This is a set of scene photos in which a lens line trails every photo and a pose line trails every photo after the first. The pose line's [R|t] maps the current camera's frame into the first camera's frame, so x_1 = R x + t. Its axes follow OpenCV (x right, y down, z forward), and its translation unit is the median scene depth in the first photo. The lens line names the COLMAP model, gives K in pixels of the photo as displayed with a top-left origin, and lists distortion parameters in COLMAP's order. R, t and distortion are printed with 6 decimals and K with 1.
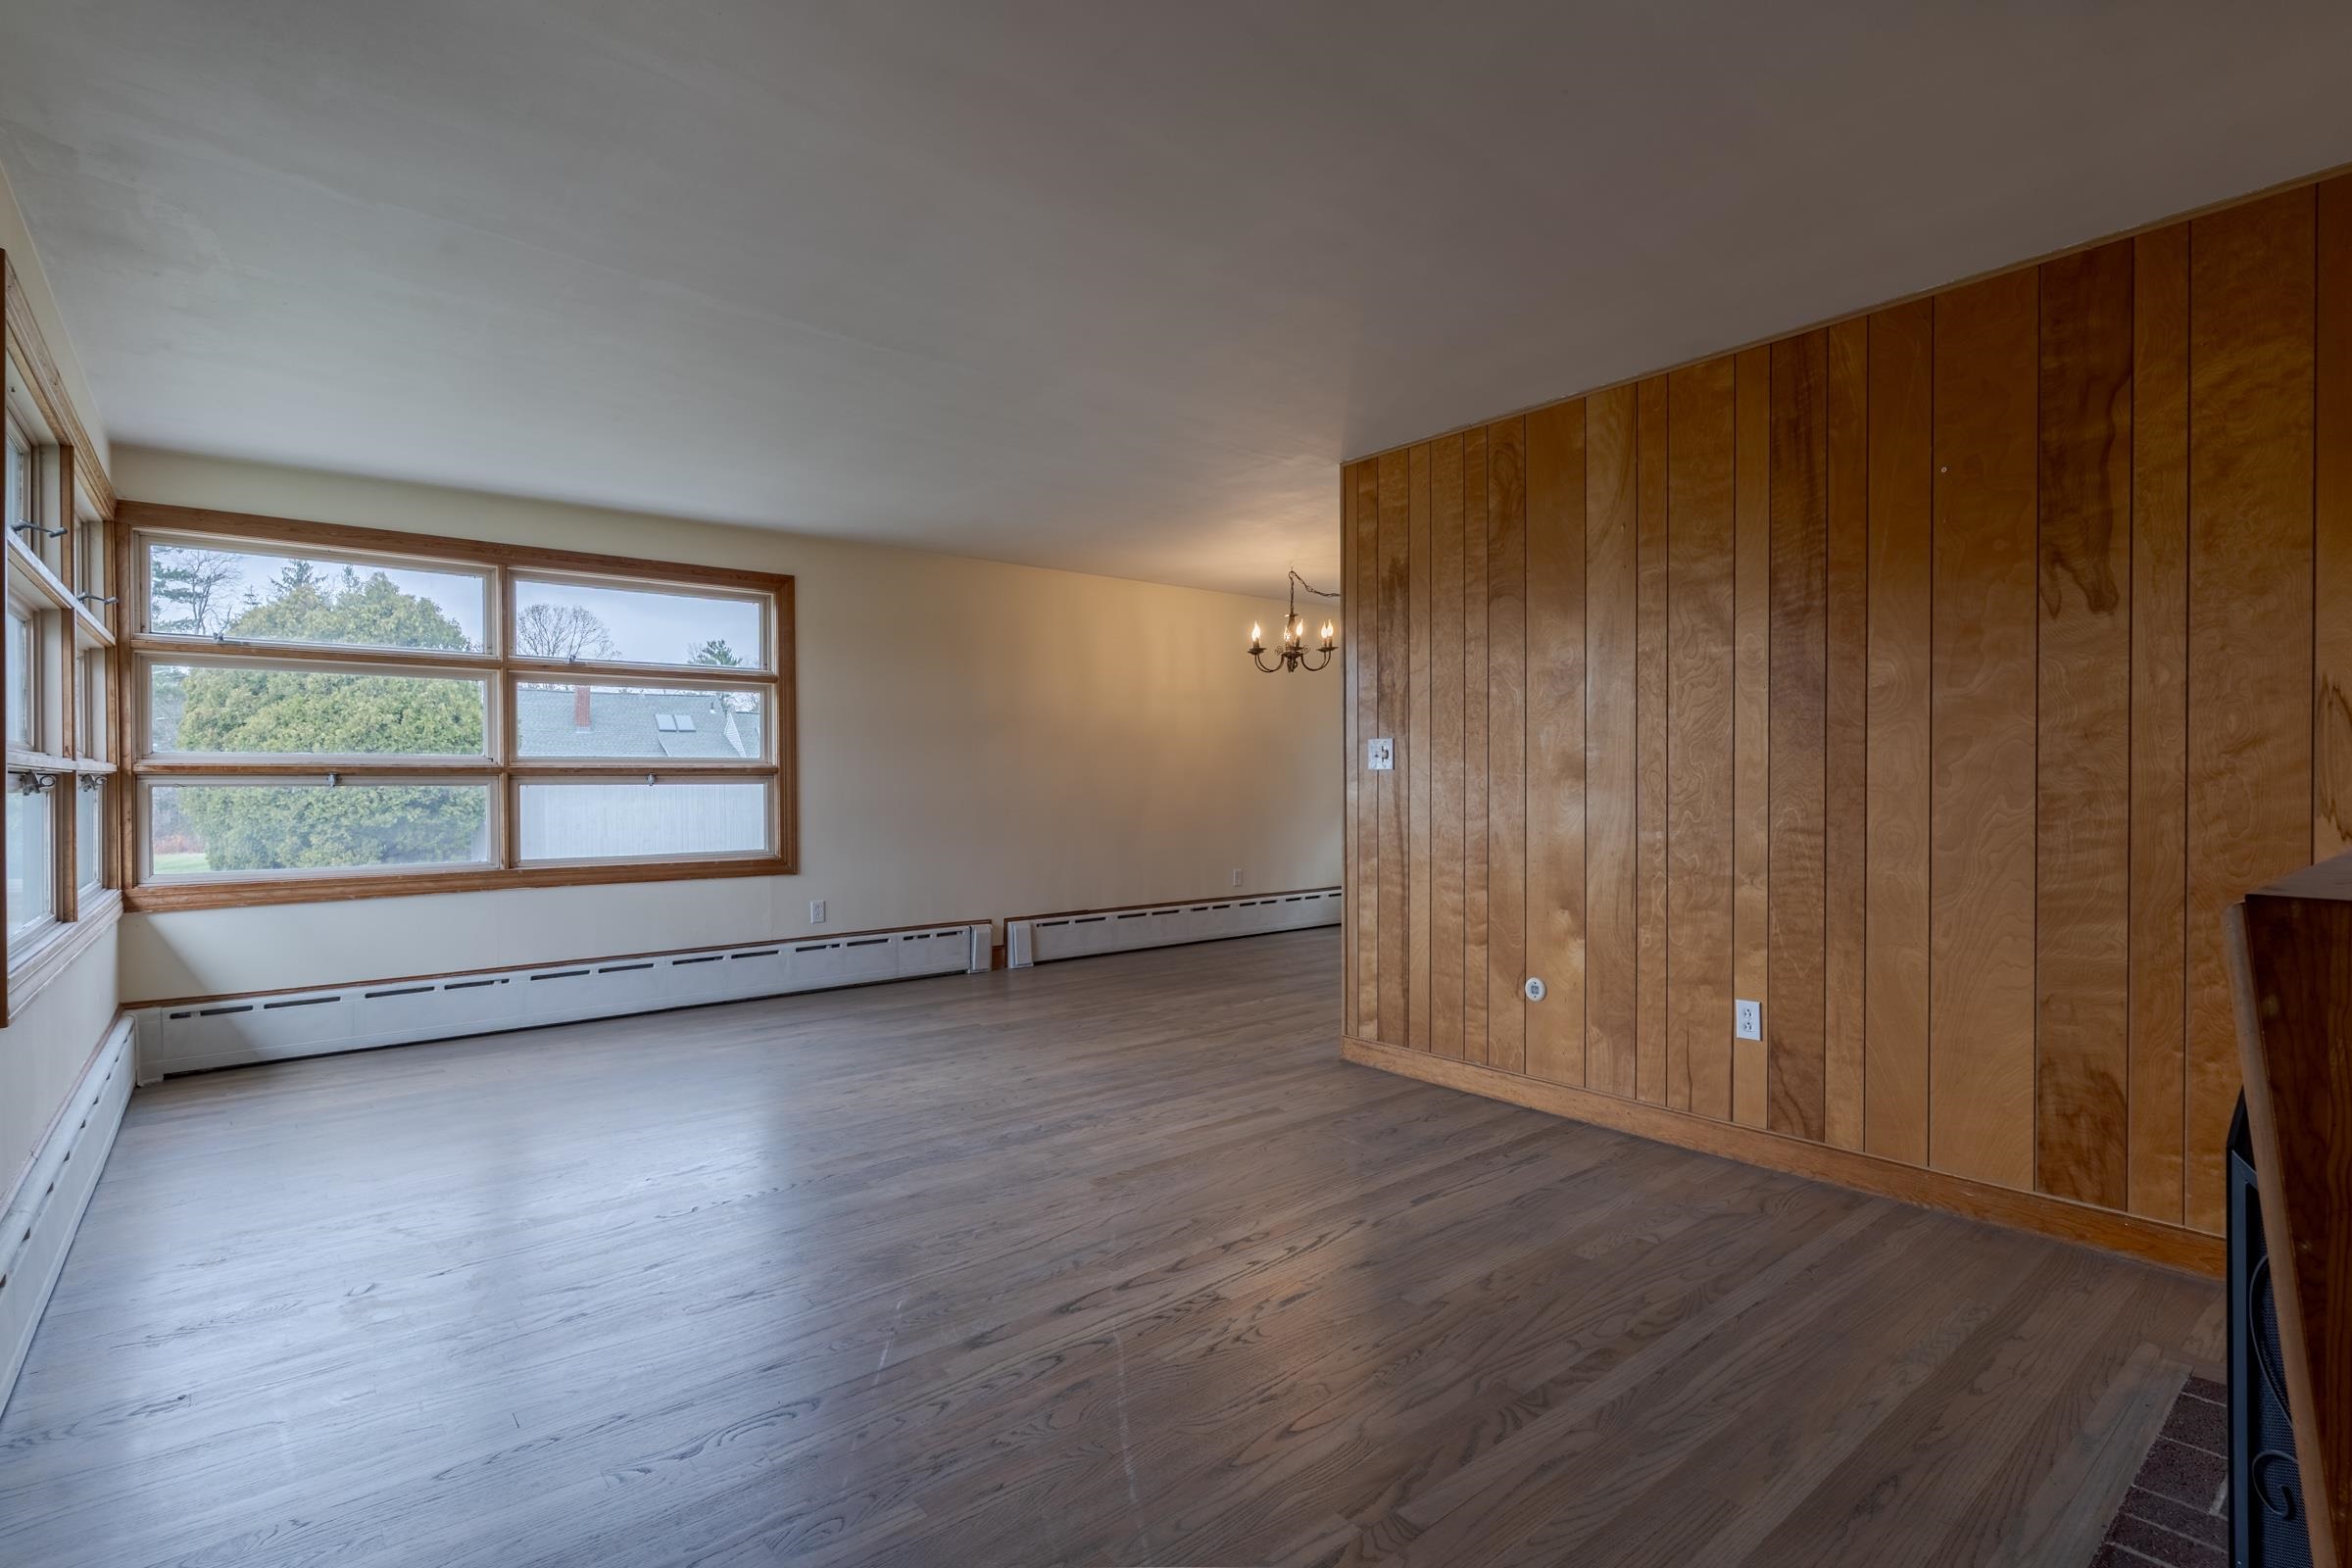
lens RADIAL K [[1122.1, 0, 1169.2], [0, 1122.1, 783.7], [0, 0, 1]] dist [-0.003949, -0.001167]
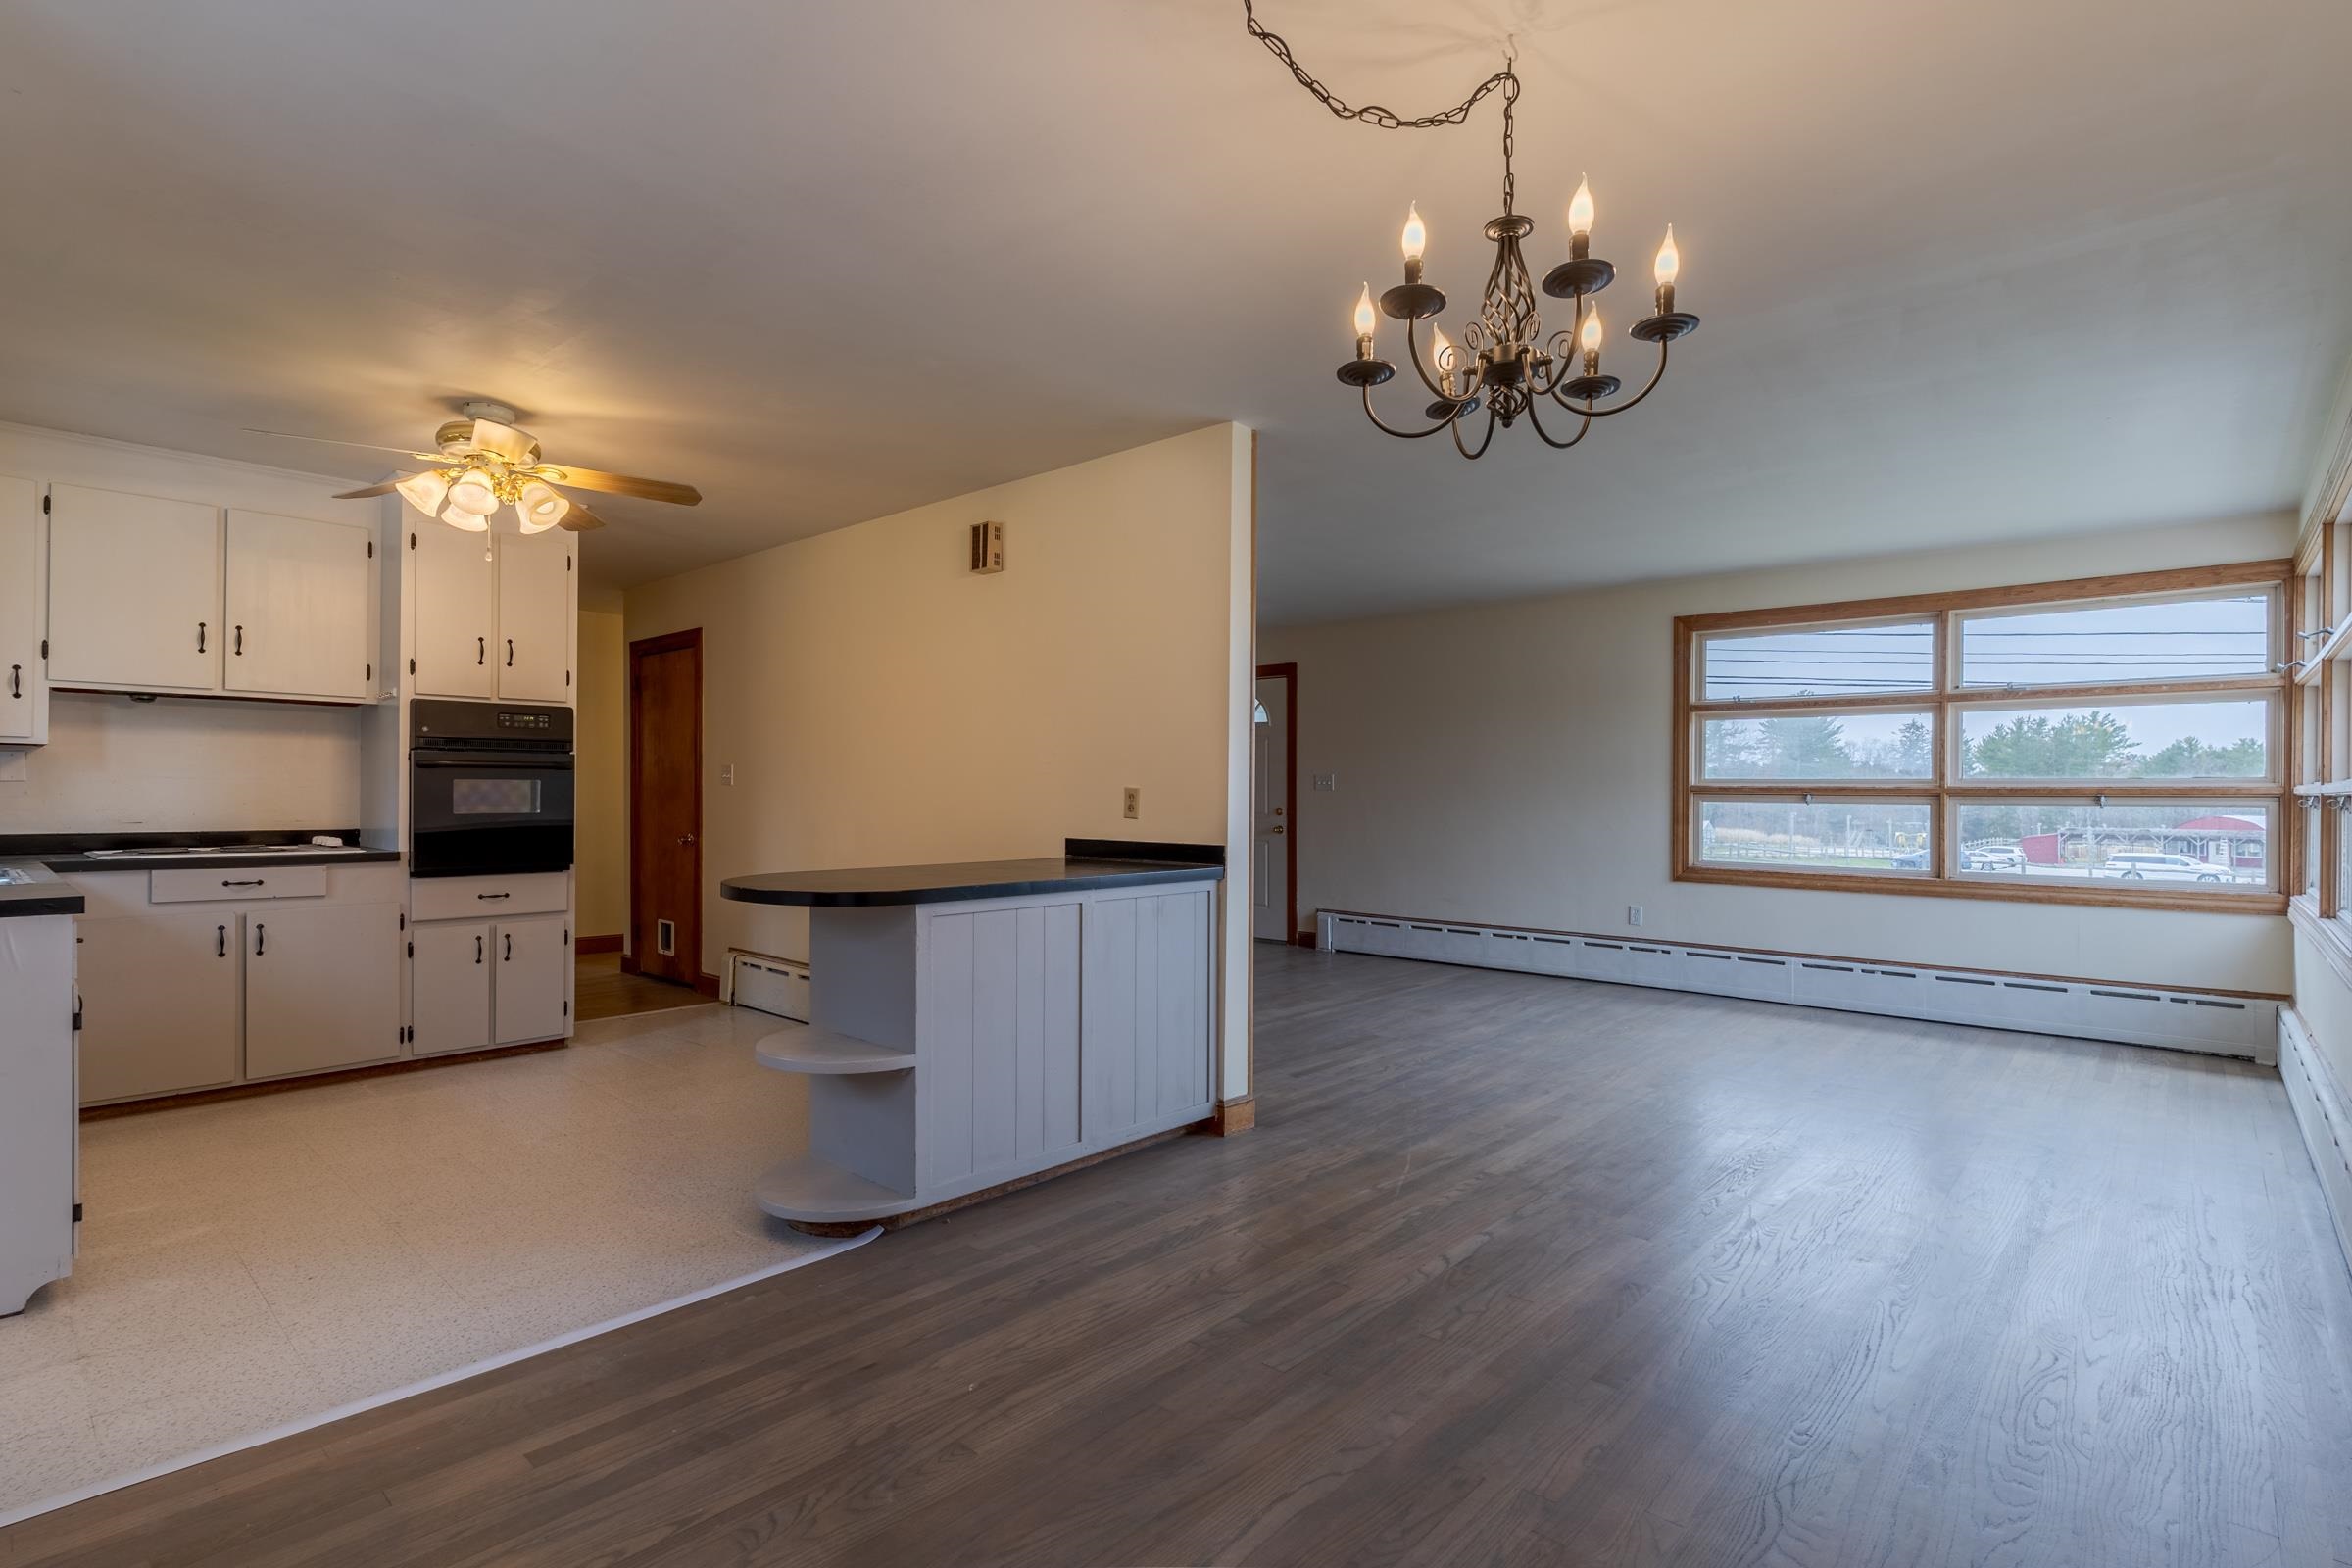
lens RADIAL K [[1122.1, 0, 1169.0], [0, 1122.1, 794.5], [0, 0, 1]] dist [-0.003949, -0.001167]
pose [[-0.989574, -0.002769, -0.143997, 0.371215], [-0.003360, 0.999987, 0.003858, -0.010816], [0.143984, 0.004301, -0.989571, 2.000096]]
